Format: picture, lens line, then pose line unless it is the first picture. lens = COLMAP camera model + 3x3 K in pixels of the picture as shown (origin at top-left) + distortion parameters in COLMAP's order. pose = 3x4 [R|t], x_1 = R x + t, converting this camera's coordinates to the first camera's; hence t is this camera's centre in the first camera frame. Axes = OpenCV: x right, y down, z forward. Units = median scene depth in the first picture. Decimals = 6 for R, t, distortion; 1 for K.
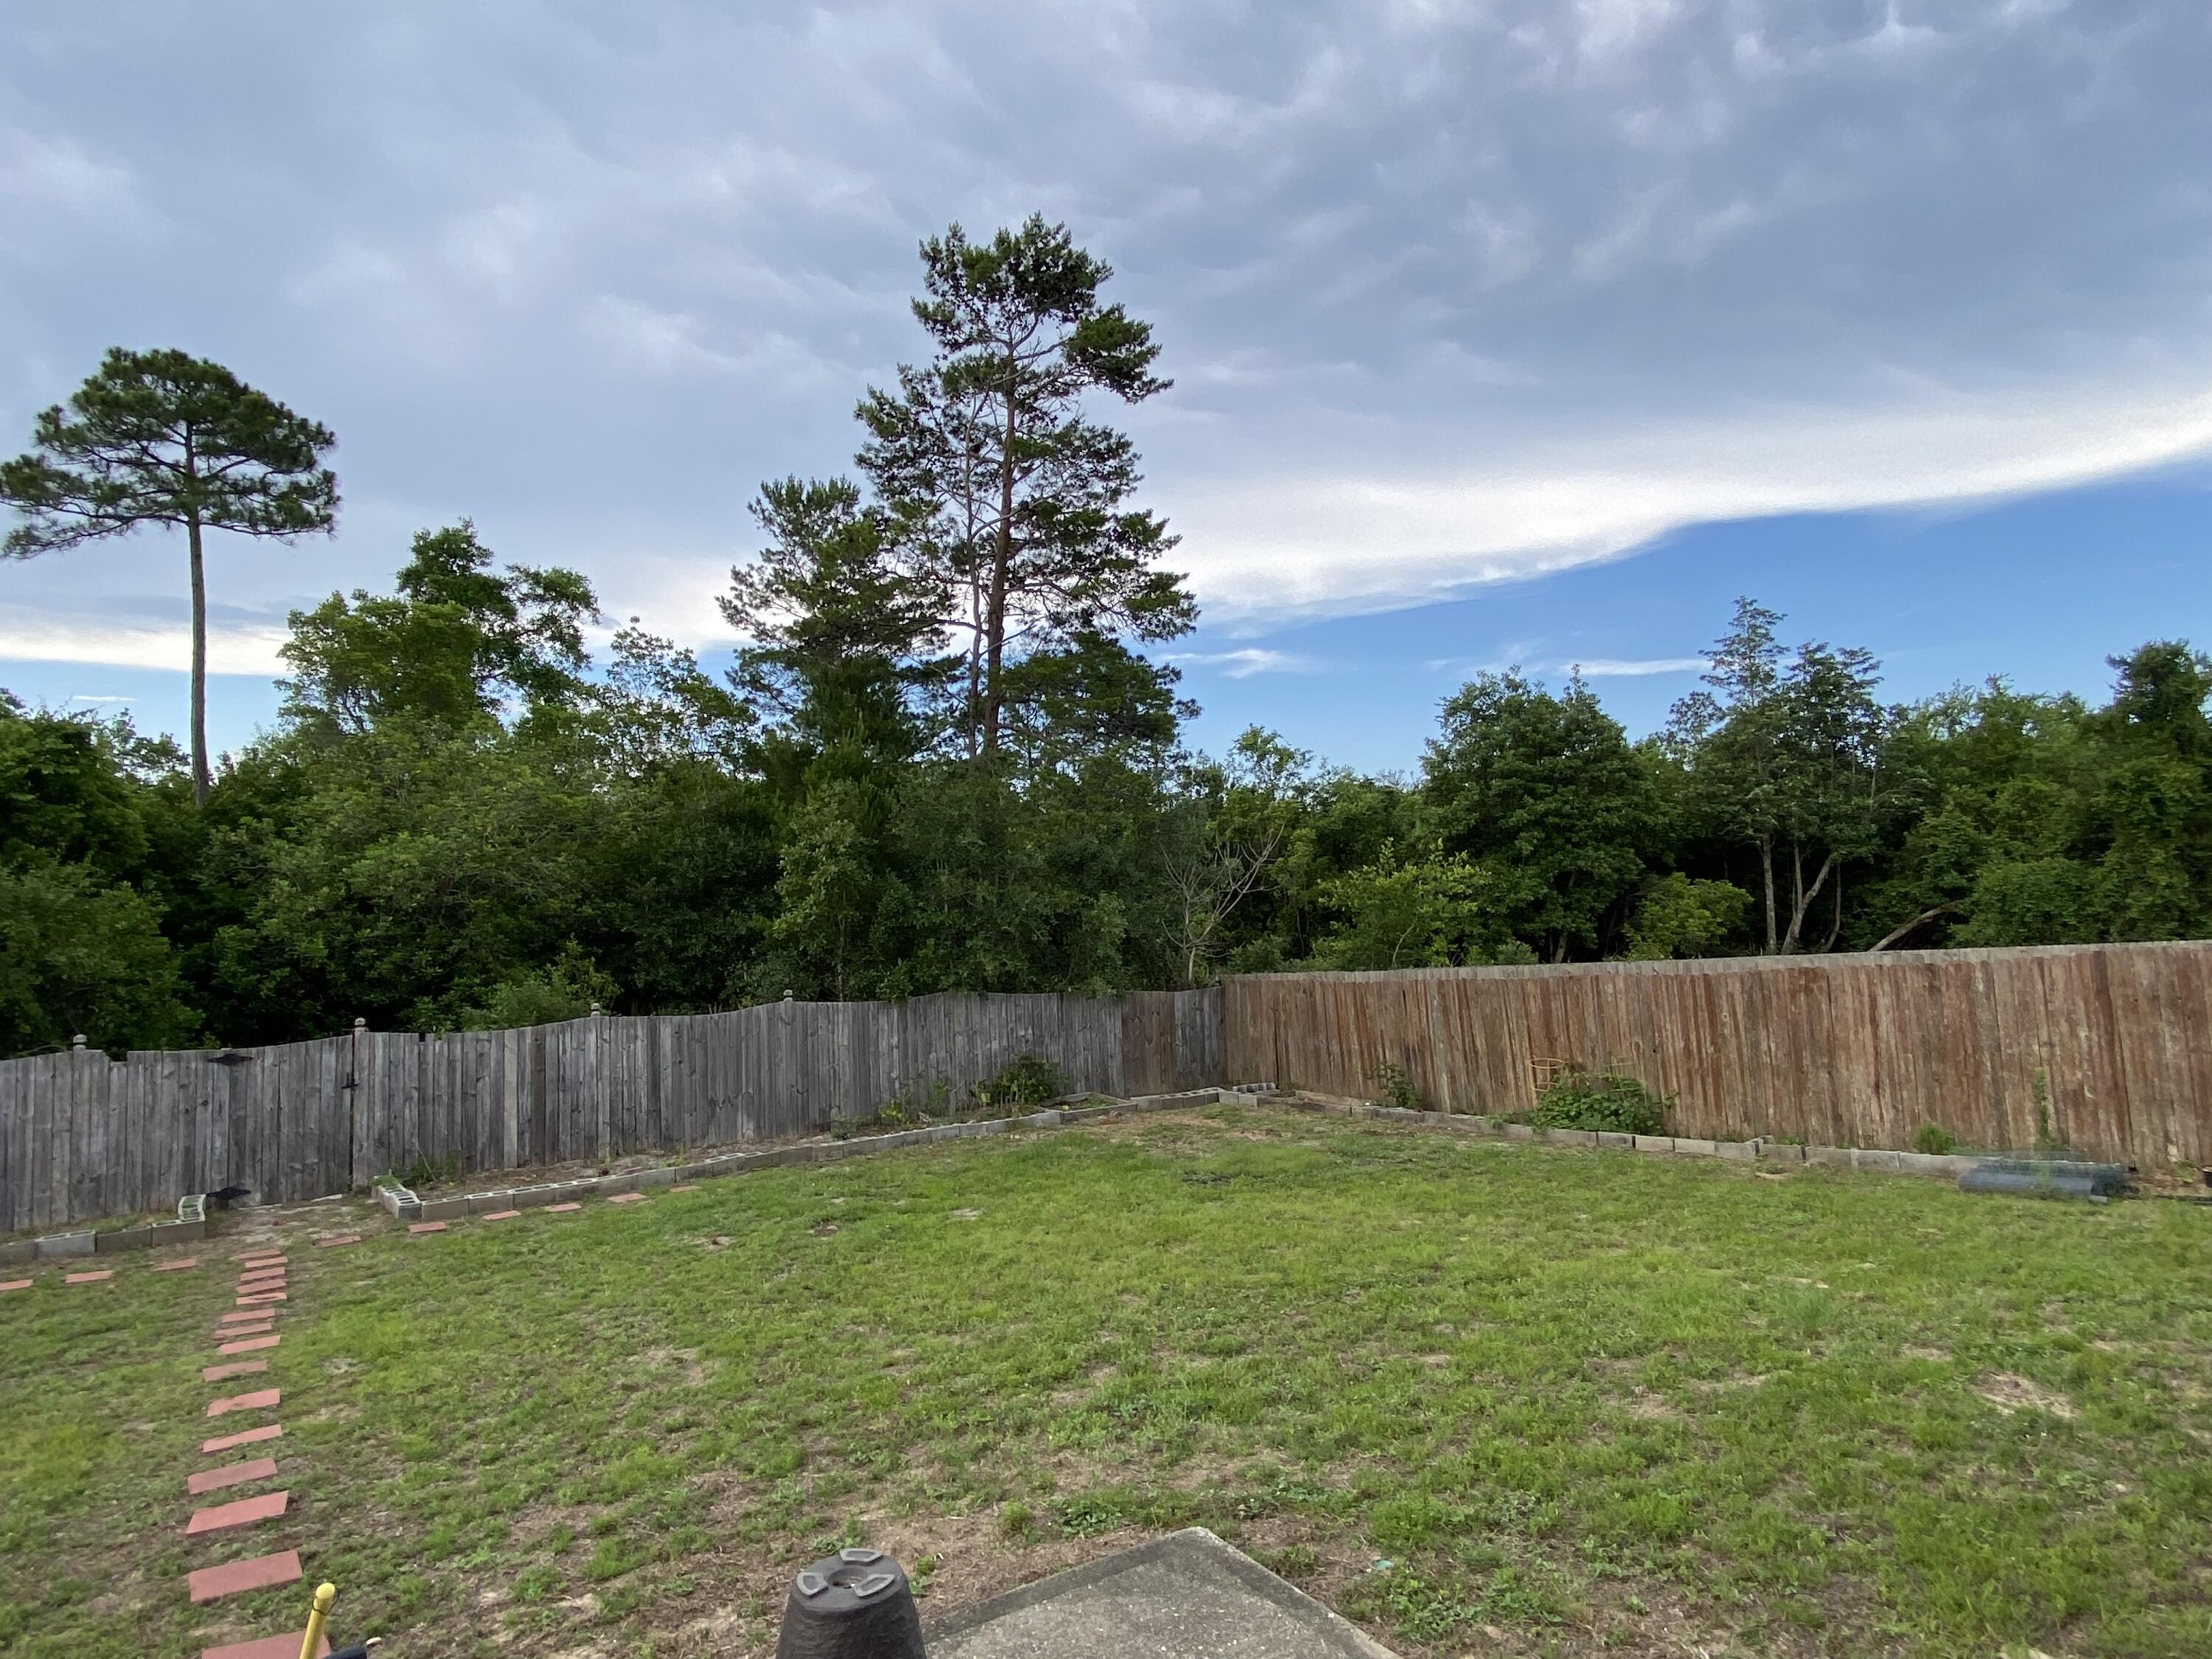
lens RADIAL K [[1218.2, 0, 1111.1], [0, 1218.2, 818.0], [0, 0, 1]] dist [0.000248, -0.010101]
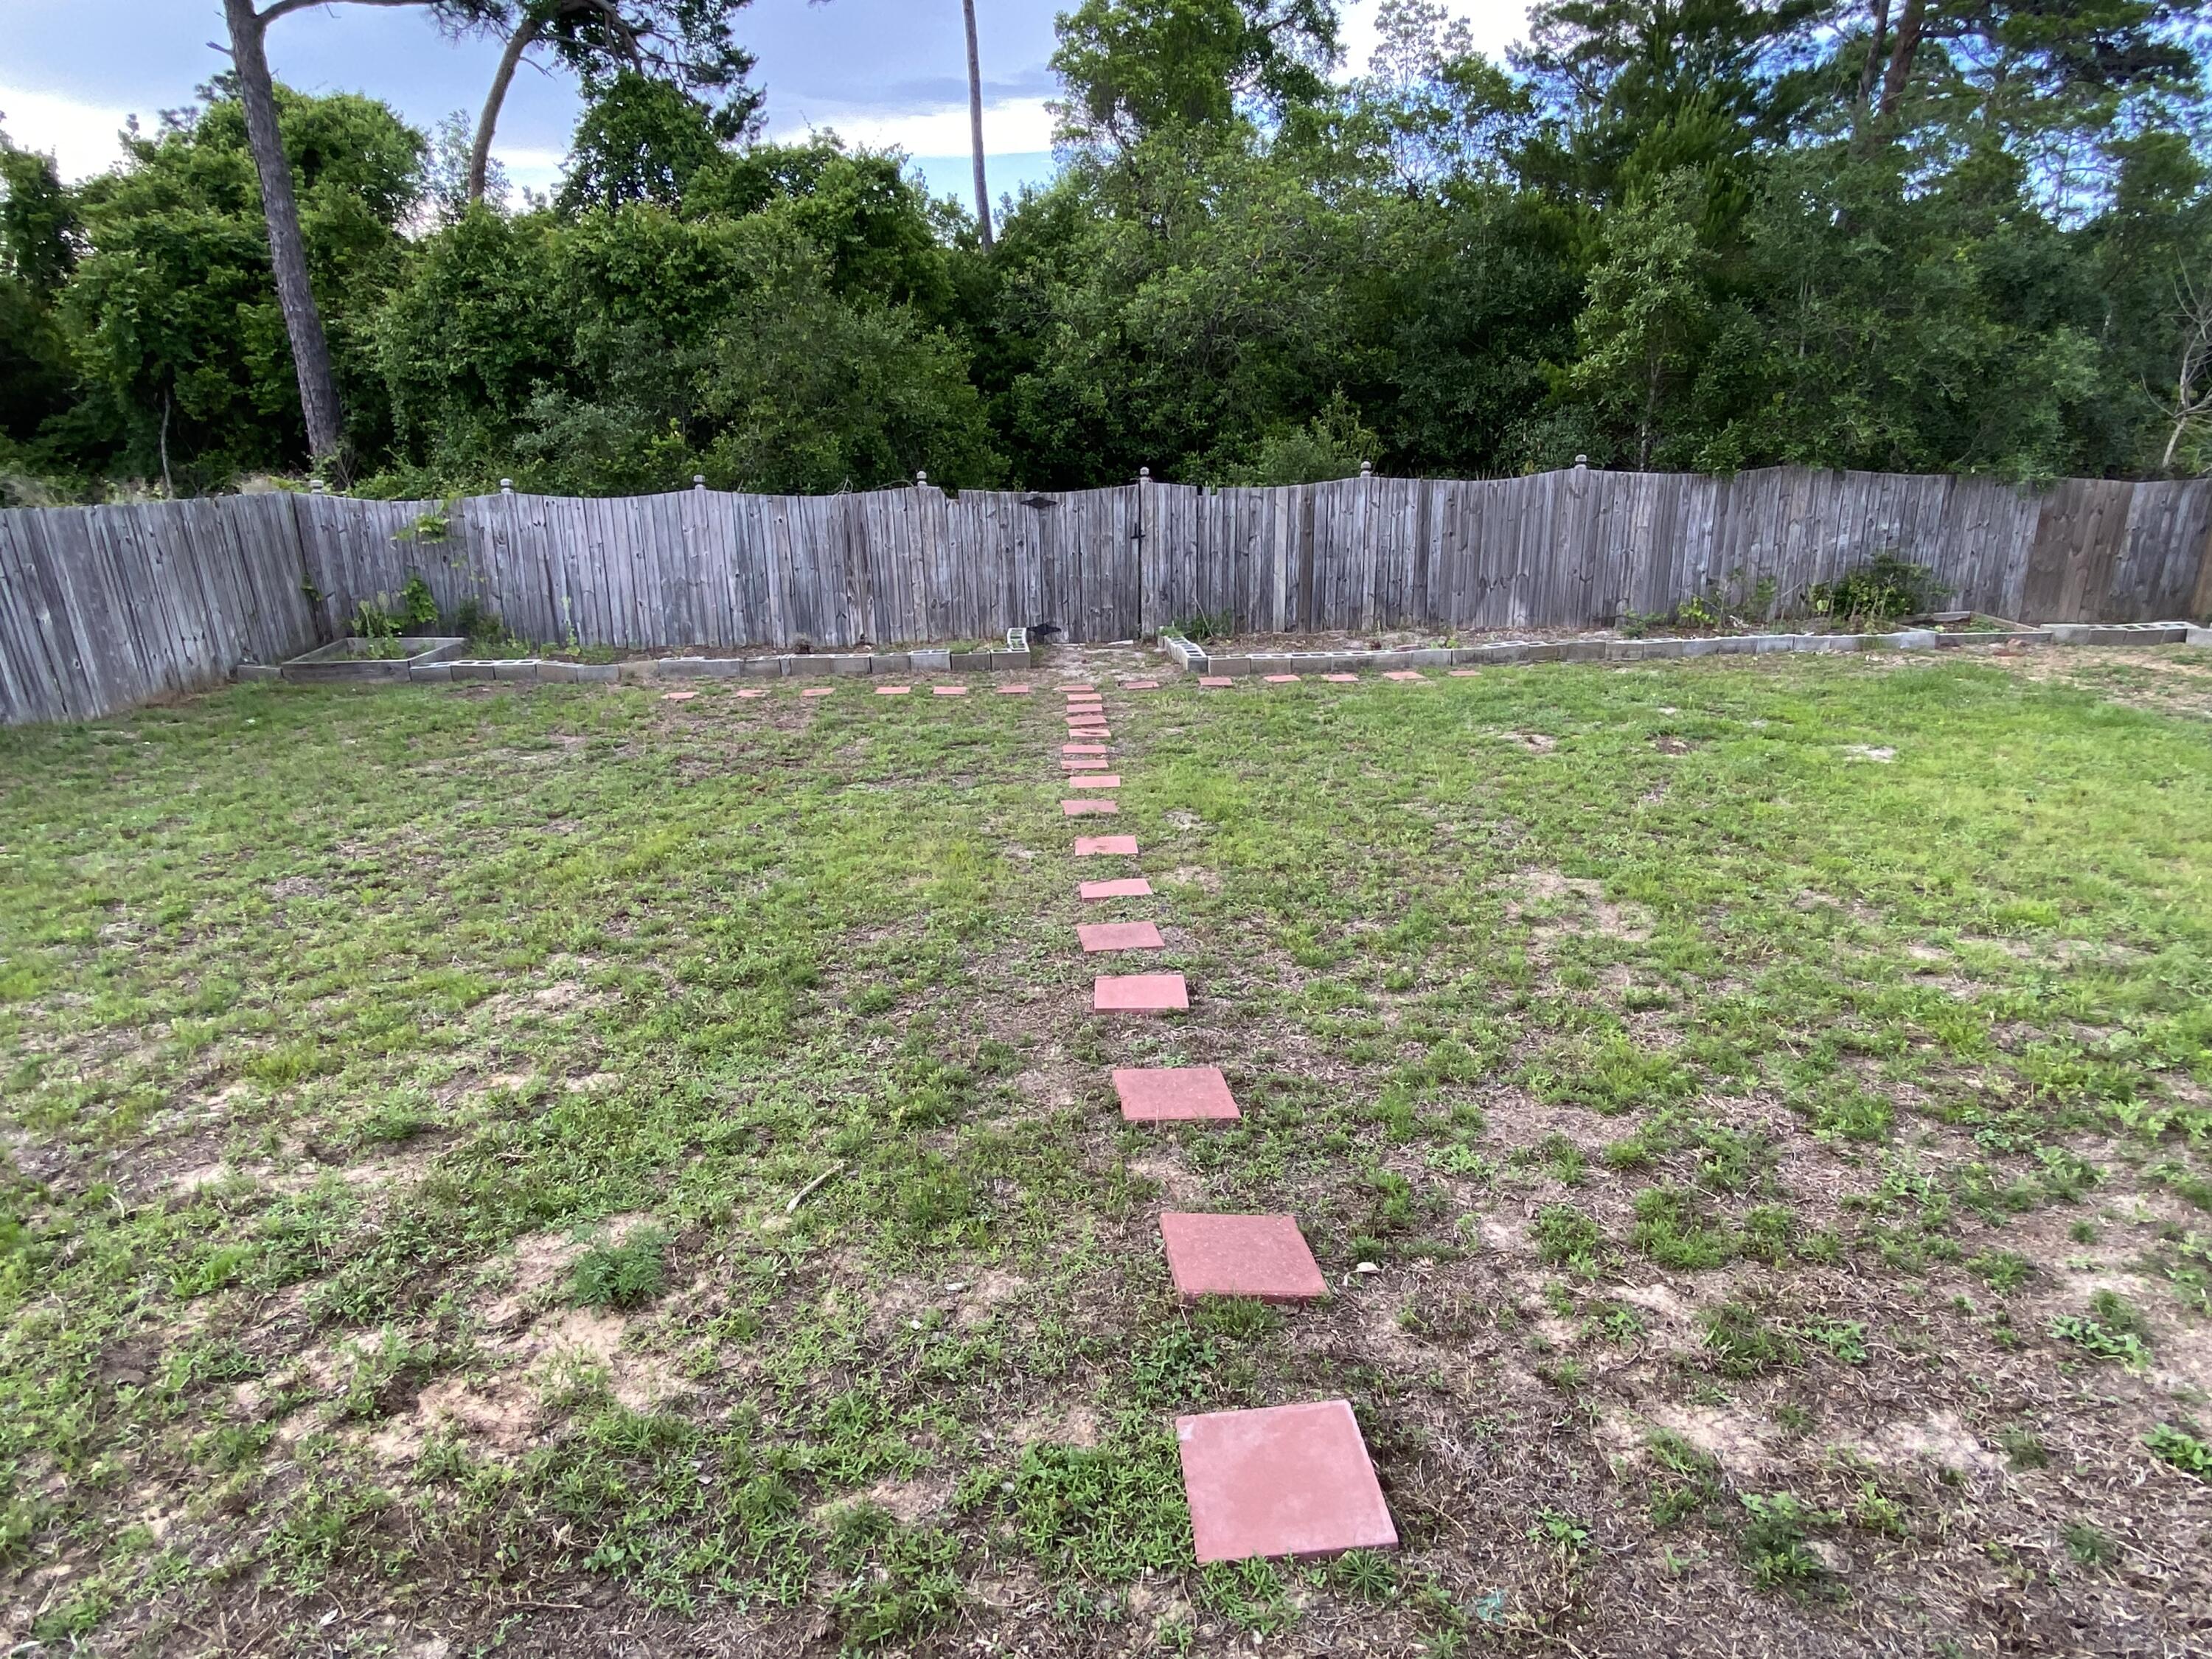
lens RADIAL K [[1218.2, 0, 1103.8], [0, 1218.2, 847.5], [0, 0, 1]] dist [0.000248, -0.010101]
pose [[0.852316, 0.187386, -0.488306, -0.103010], [0.035768, 0.910548, 0.411852, 0.036866], [0.521802, -0.368494, 0.769373, 0.108059]]
